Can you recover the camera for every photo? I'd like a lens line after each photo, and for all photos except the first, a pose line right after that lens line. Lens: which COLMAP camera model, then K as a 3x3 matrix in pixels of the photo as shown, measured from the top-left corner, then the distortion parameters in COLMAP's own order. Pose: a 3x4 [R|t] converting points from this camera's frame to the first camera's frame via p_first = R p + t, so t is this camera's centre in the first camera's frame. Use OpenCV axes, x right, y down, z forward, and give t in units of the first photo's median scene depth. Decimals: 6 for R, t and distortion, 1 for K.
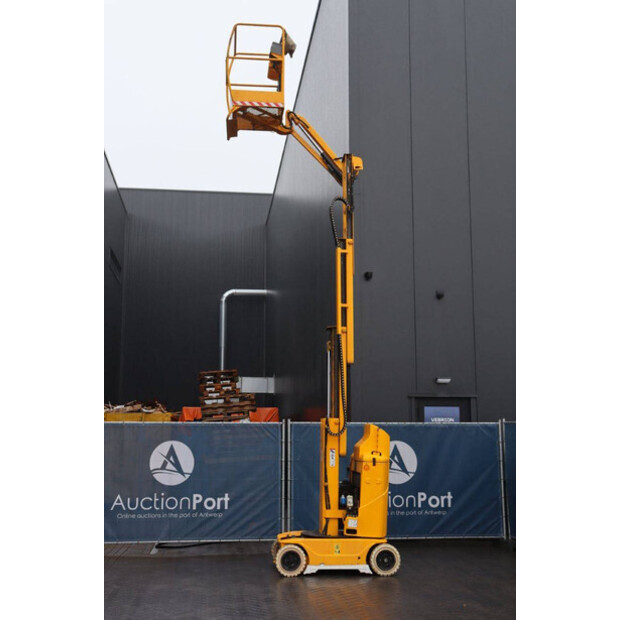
lens RADIAL K [[816.4, 0, 314.2], [0, 816.4, 302.7], [0, 0, 1]] dist [0.054737, 0.000000]
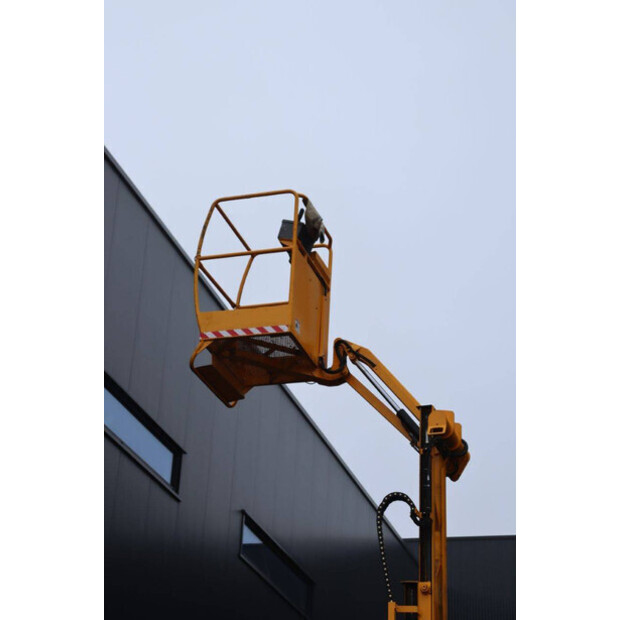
lens RADIAL K [[1472.9, 0, 303.5], [0, 1472.9, 306.3], [0, 0, 1]] dist [0.447838, 0.000000]
pose [[0.913006, -0.137509, -0.384073, 0.302516], [0.018308, 0.954341, -0.298159, 0.024018], [0.407536, 0.265189, 0.873836, 0.160126]]
